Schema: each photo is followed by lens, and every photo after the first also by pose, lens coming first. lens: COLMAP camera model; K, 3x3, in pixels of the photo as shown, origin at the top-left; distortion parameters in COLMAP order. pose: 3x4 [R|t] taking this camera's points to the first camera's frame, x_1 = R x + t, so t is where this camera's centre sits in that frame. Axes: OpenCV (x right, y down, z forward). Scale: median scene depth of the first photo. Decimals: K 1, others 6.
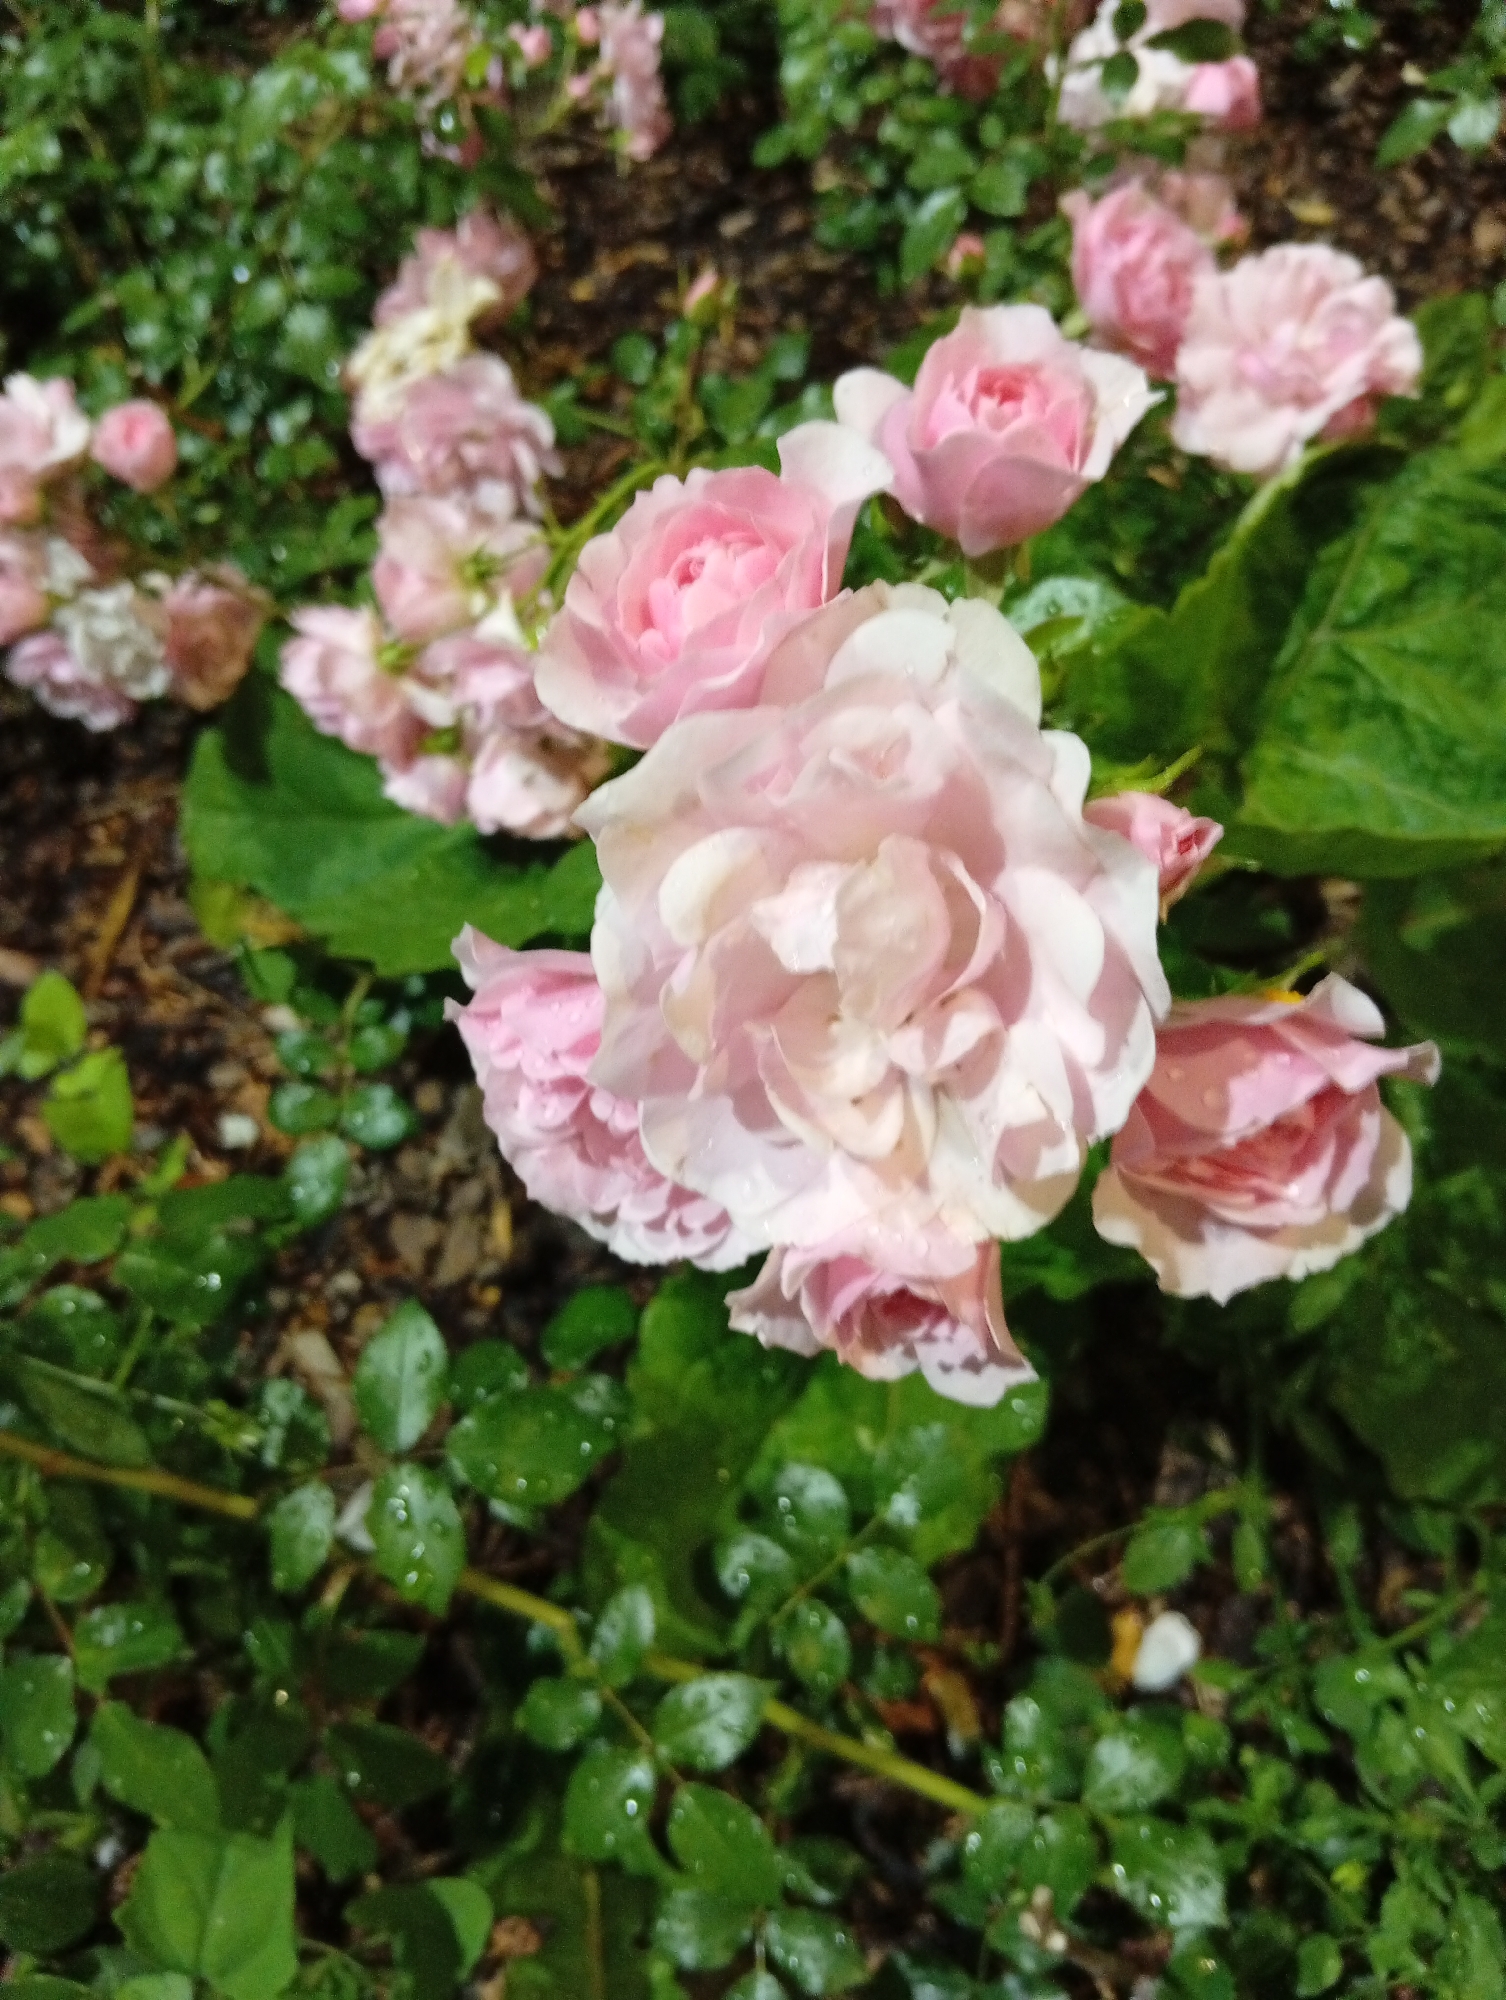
lens RADIAL K [[1538.9, 0, 753.0], [0, 1538.9, 1000.0], [0, 0, 1]] dist [0.145866, -0.361694]
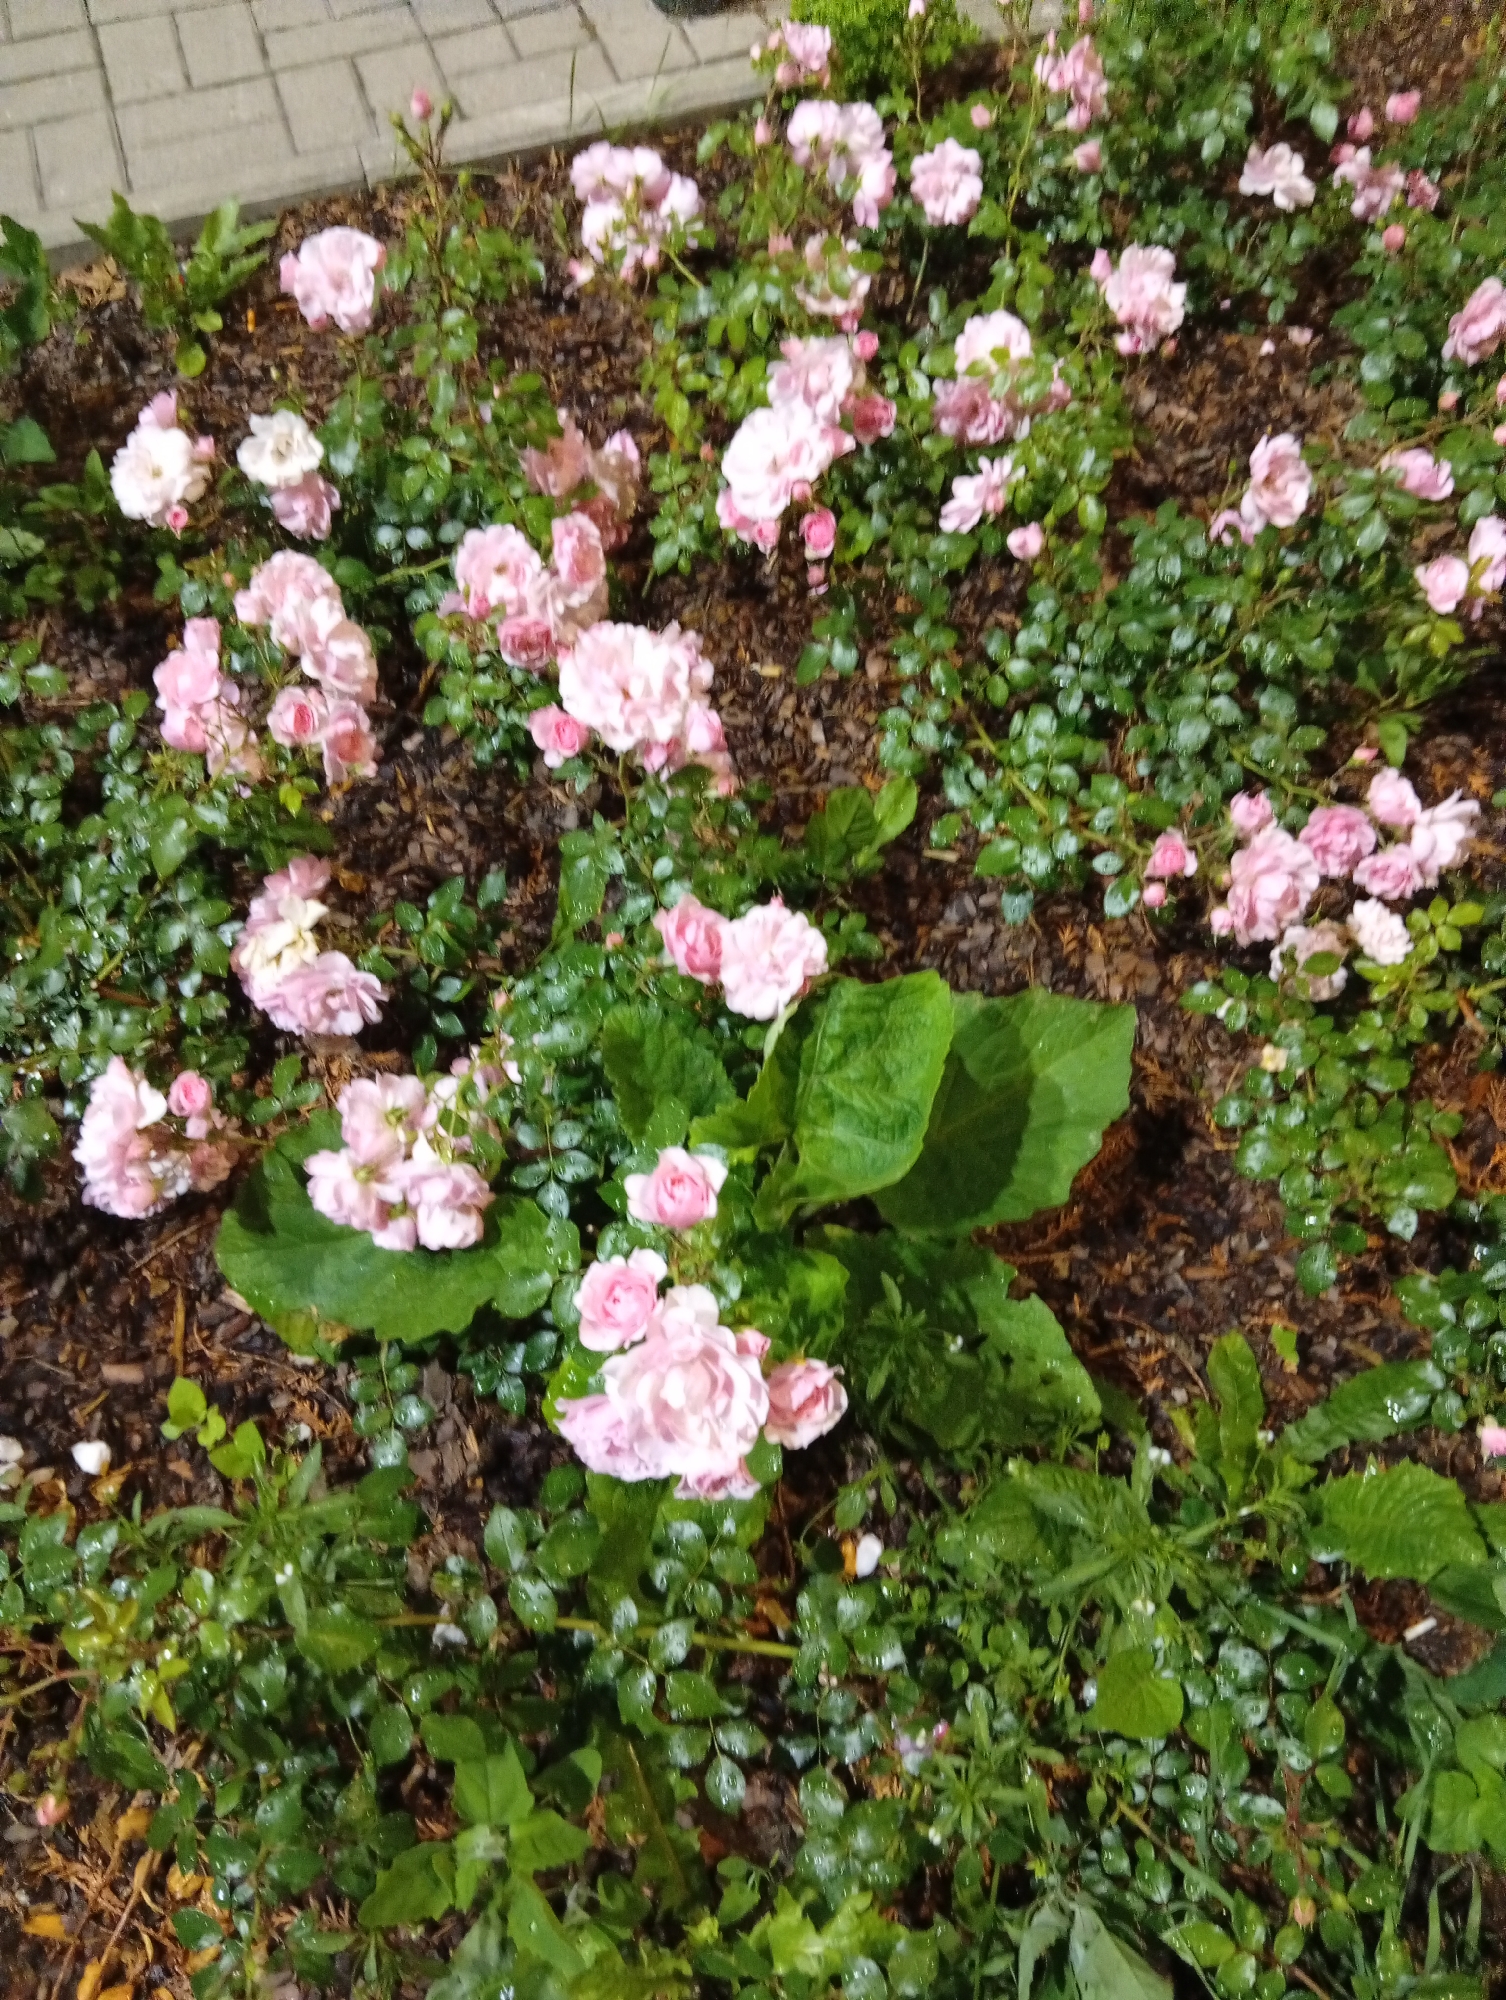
lens RADIAL K [[1538.9, 0, 753.0], [0, 1538.9, 1000.0], [0, 0, 1]] dist [0.145866, -0.361694]
pose [[0.949694, -0.240277, 0.200868, -0.128900], [0.242709, 0.970015, 0.012810, -0.398805], [-0.197923, 0.036587, 0.979535, -1.139865]]
